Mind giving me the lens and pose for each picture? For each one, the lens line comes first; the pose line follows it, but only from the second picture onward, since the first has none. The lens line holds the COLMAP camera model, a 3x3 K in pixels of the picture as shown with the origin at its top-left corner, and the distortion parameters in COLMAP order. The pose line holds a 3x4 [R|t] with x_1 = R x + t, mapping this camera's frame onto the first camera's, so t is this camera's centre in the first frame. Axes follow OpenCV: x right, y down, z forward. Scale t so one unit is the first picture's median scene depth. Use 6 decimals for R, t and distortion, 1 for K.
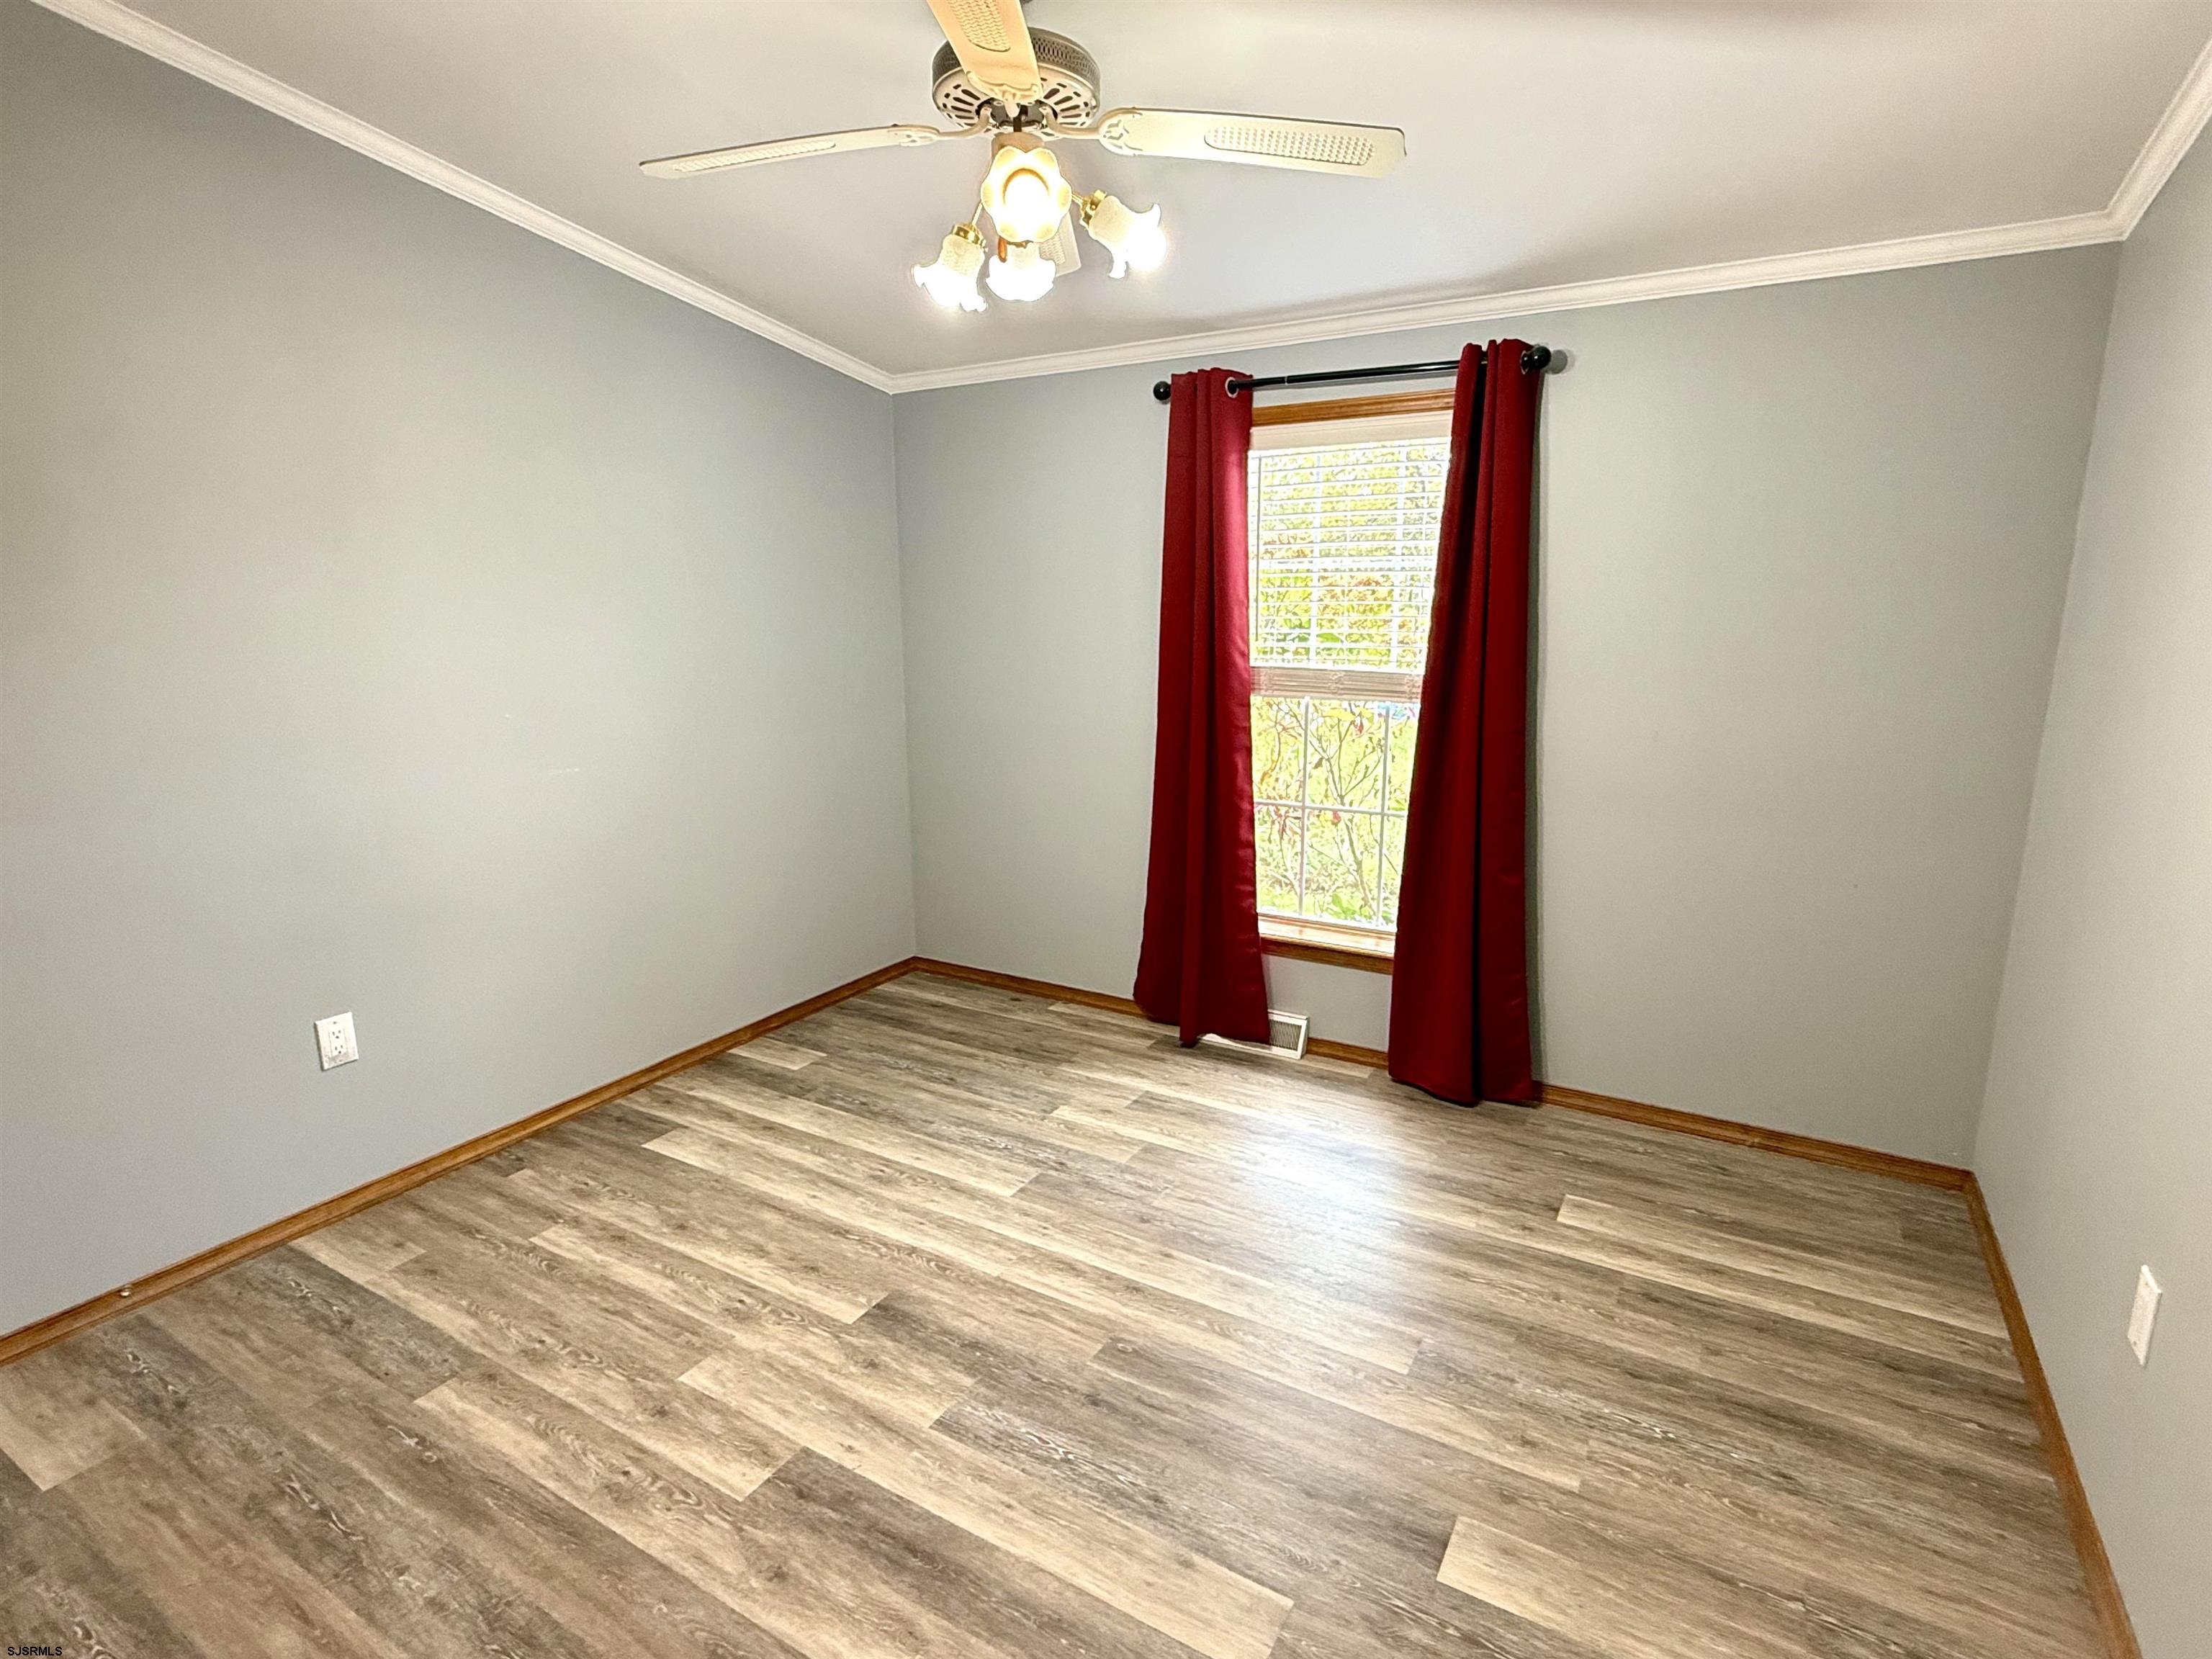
lens RADIAL K [[1110.1, 0, 1107.8], [0, 1110.1, 829.7], [0, 0, 1]] dist [0.000107, -0.000814]
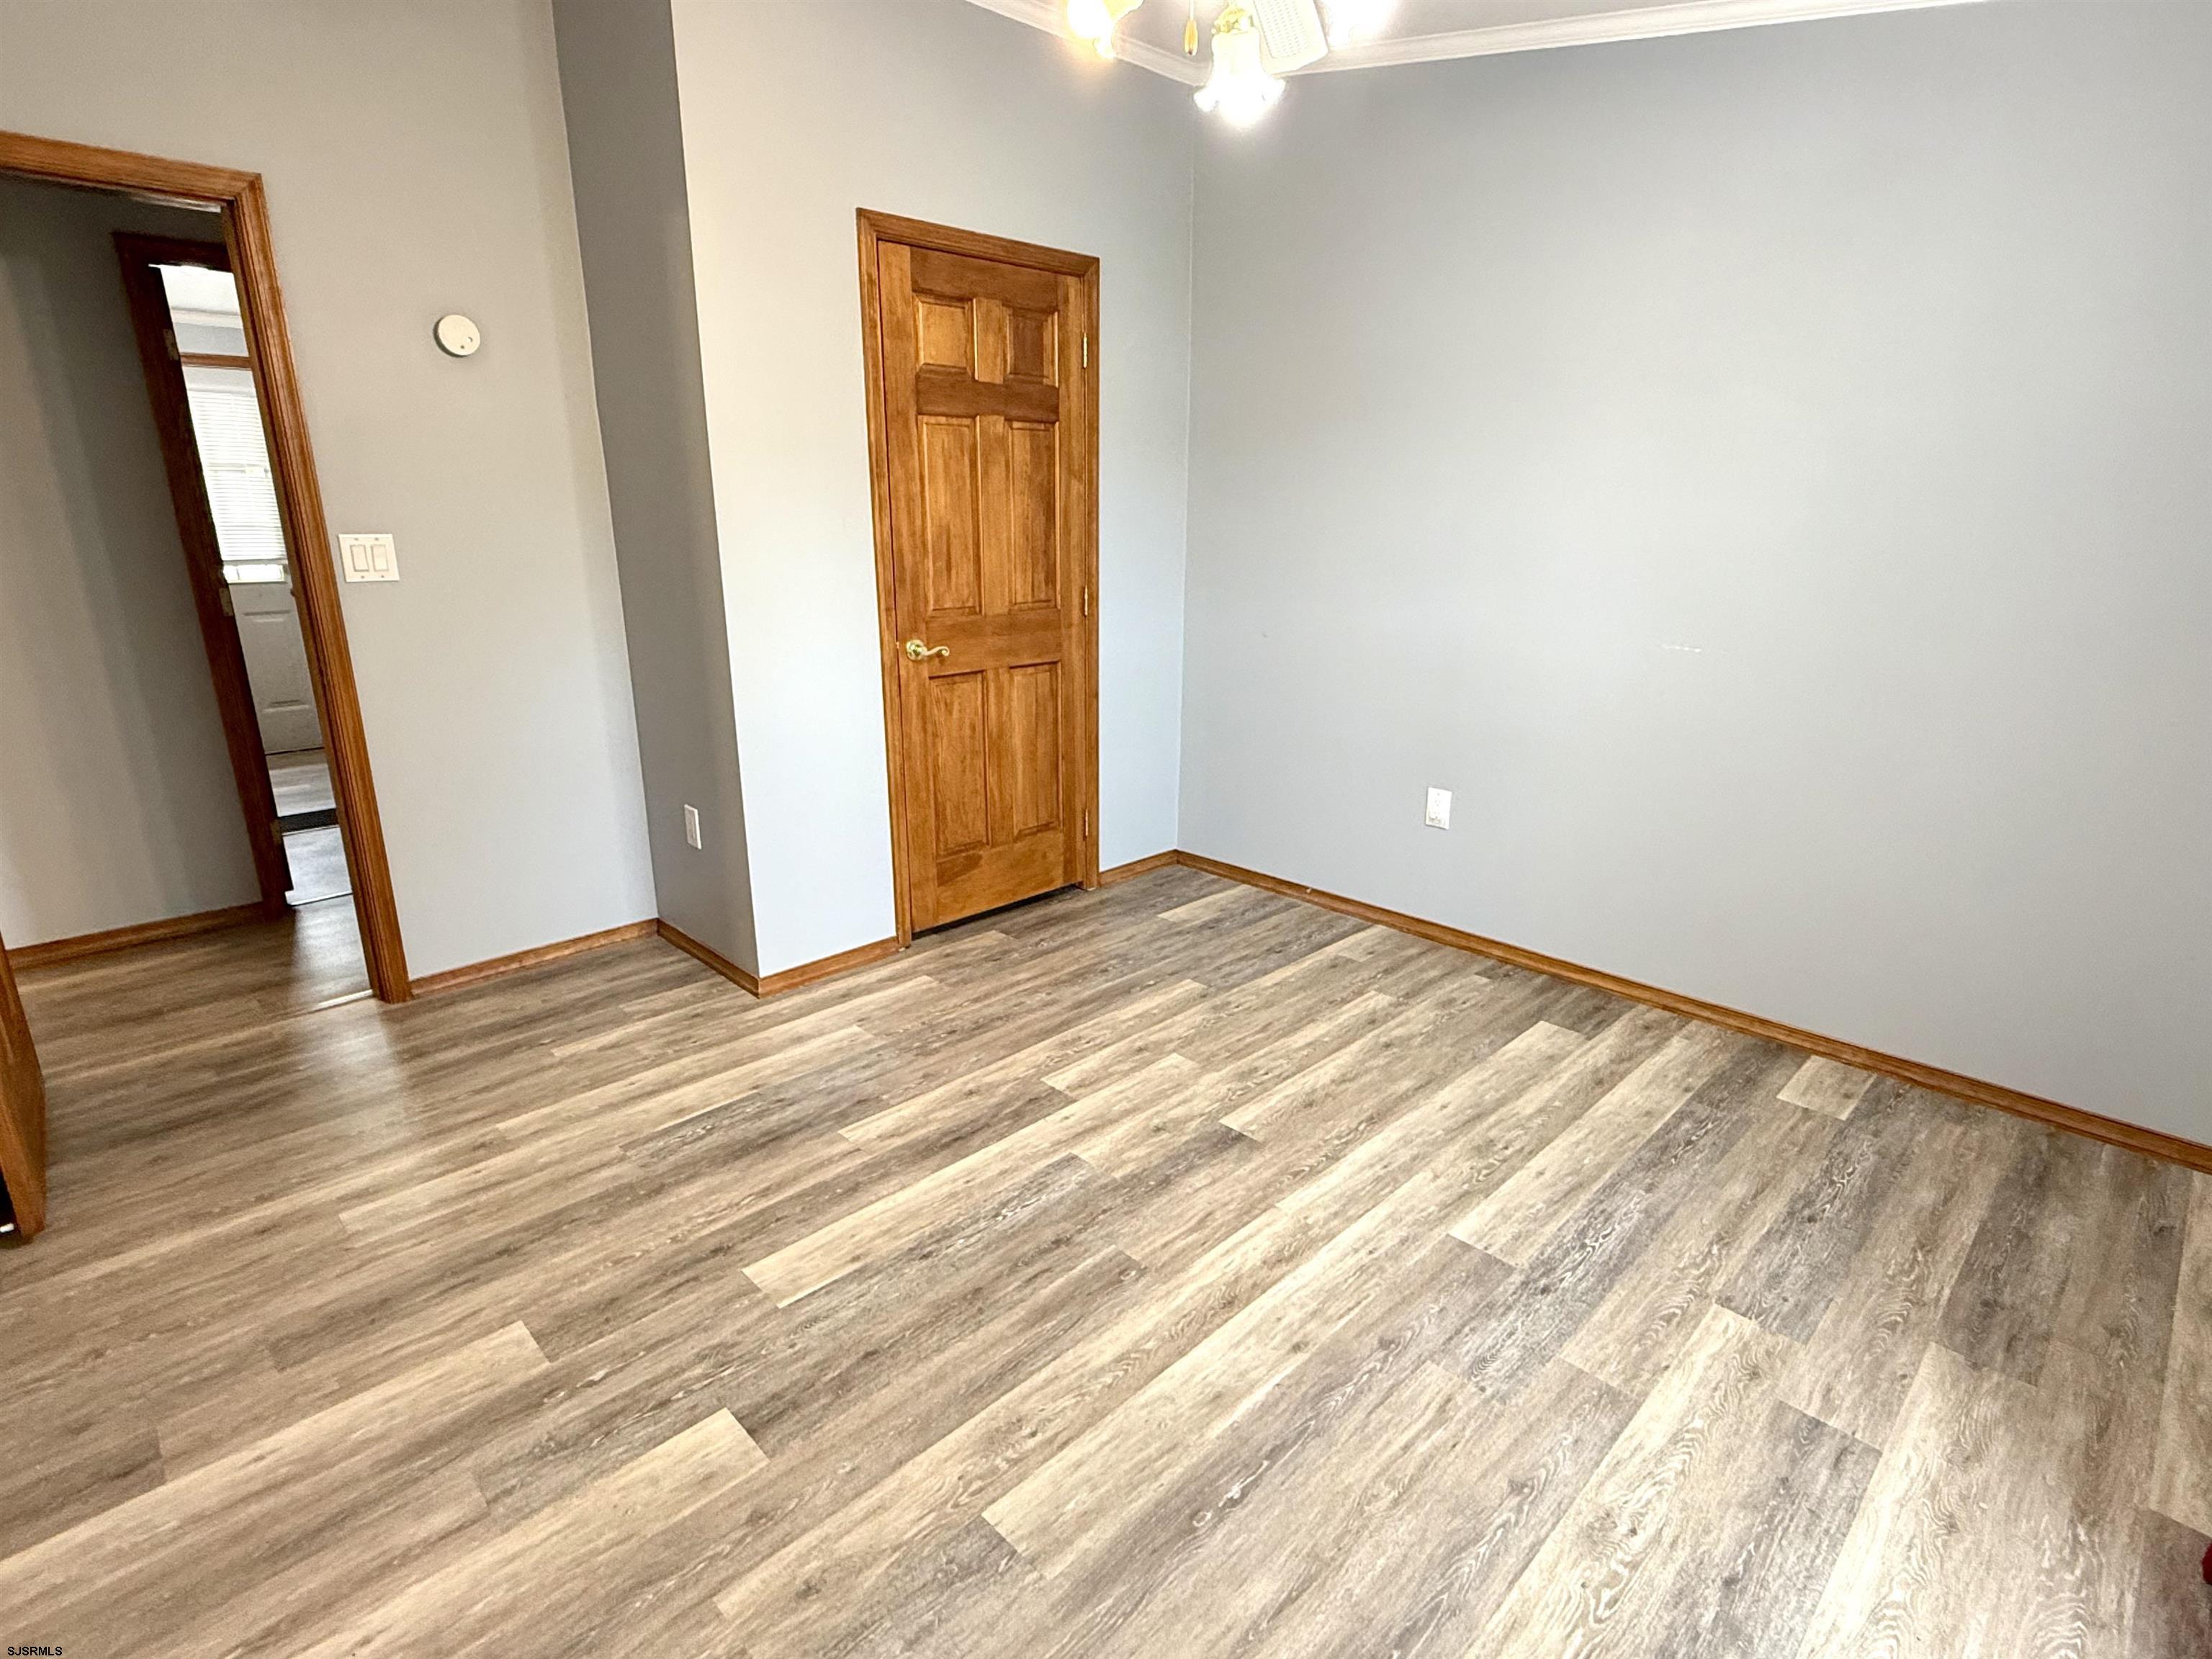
lens RADIAL K [[1110.1, 0, 1106.8], [0, 1110.1, 825.9], [0, 0, 1]] dist [0.000107, -0.000814]
pose [[-0.259033, 0.275354, -0.925787, 0.686198], [-0.196899, 0.923320, 0.329713, -0.159878], [0.945586, 0.267693, -0.184954, 0.935951]]
